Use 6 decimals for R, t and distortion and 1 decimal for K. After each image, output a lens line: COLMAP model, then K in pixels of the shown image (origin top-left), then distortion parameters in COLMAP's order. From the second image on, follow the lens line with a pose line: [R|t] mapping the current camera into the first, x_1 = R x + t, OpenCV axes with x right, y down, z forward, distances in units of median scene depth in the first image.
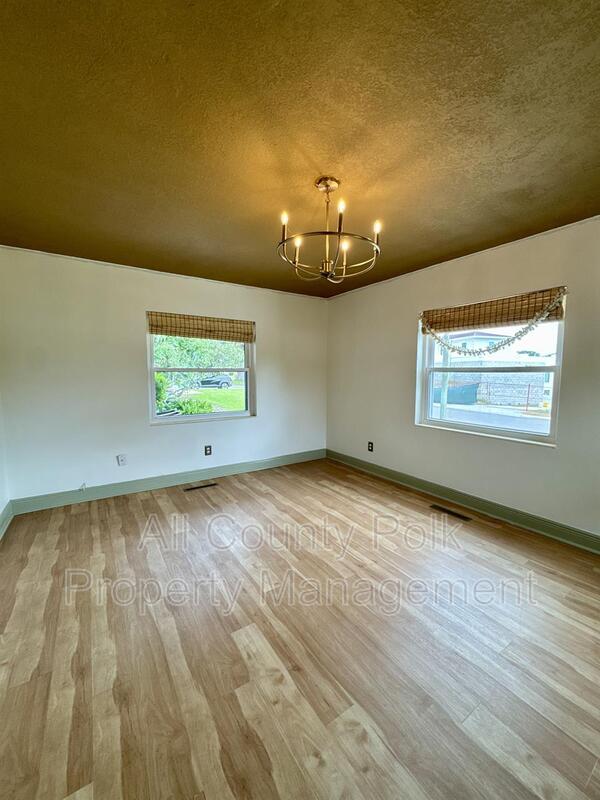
lens RADIAL K [[320.4, 0, 300.4], [0, 320.4, 399.8], [0, 0, 1]] dist [-0.005367, 0.001013]
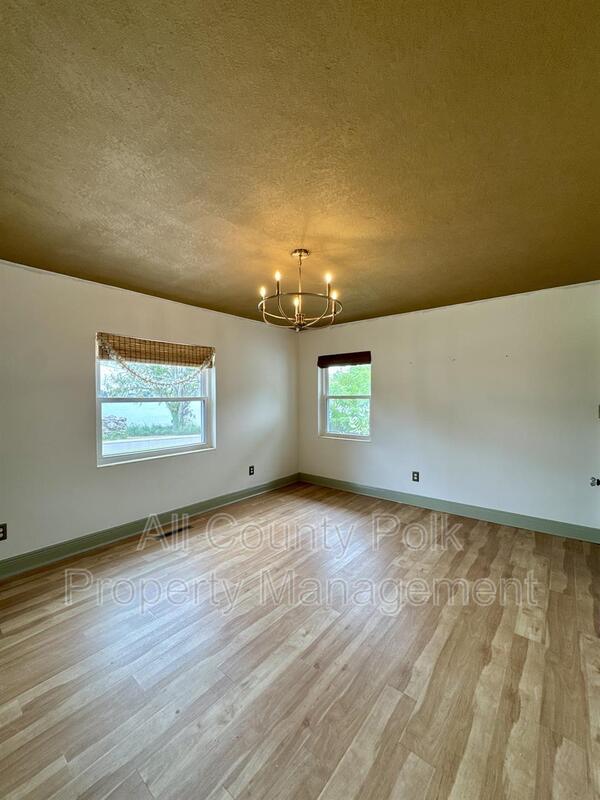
lens RADIAL K [[320.4, 0, 300.4], [0, 320.4, 399.8], [0, 0, 1]] dist [-0.005367, 0.001013]
pose [[-0.290916, -0.015065, 0.956630, -0.700722], [0.086065, 0.995410, 0.041848, -0.103417], [-0.952870, 0.094507, -0.288284, 0.890805]]
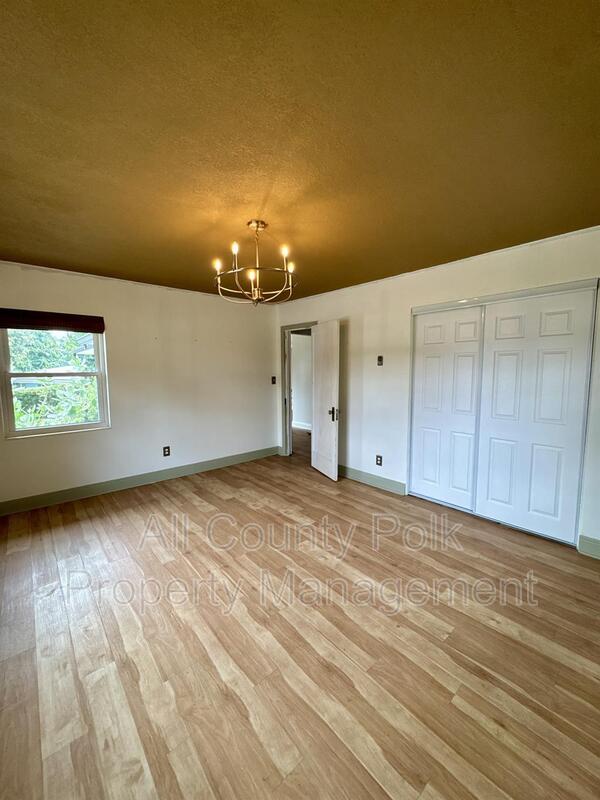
lens RADIAL K [[320.4, 0, 300.4], [0, 320.4, 399.8], [0, 0, 1]] dist [-0.005367, 0.001013]
pose [[-0.991636, 0.013899, -0.128314, 0.054923], [-0.009660, 0.983403, 0.181175, -0.157767], [0.128703, 0.180899, -0.975044, 1.455274]]
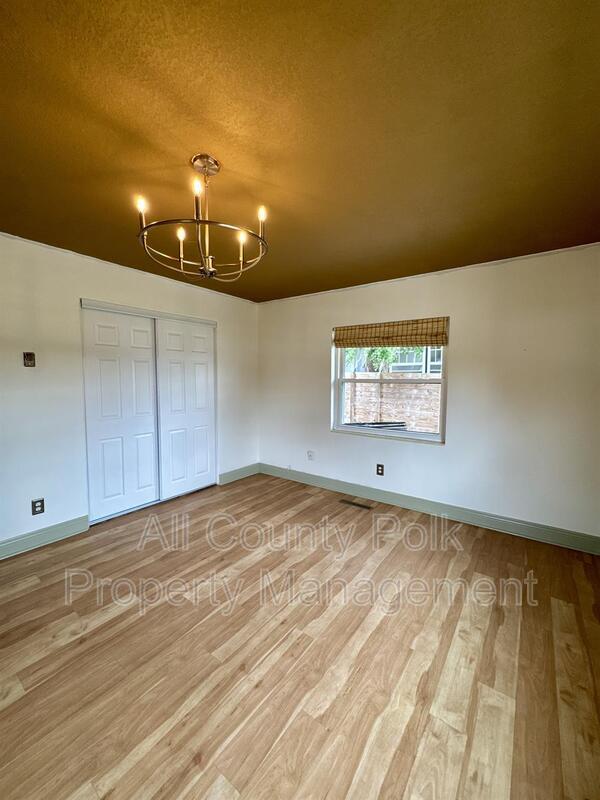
lens RADIAL K [[320.4, 0, 300.4], [0, 320.4, 399.8], [0, 0, 1]] dist [-0.005367, 0.001013]
pose [[0.343068, 0.067458, -0.936885, 0.628564], [-0.087600, 0.995369, 0.039592, -0.074148], [0.935217, 0.068488, 0.347388, 0.621110]]
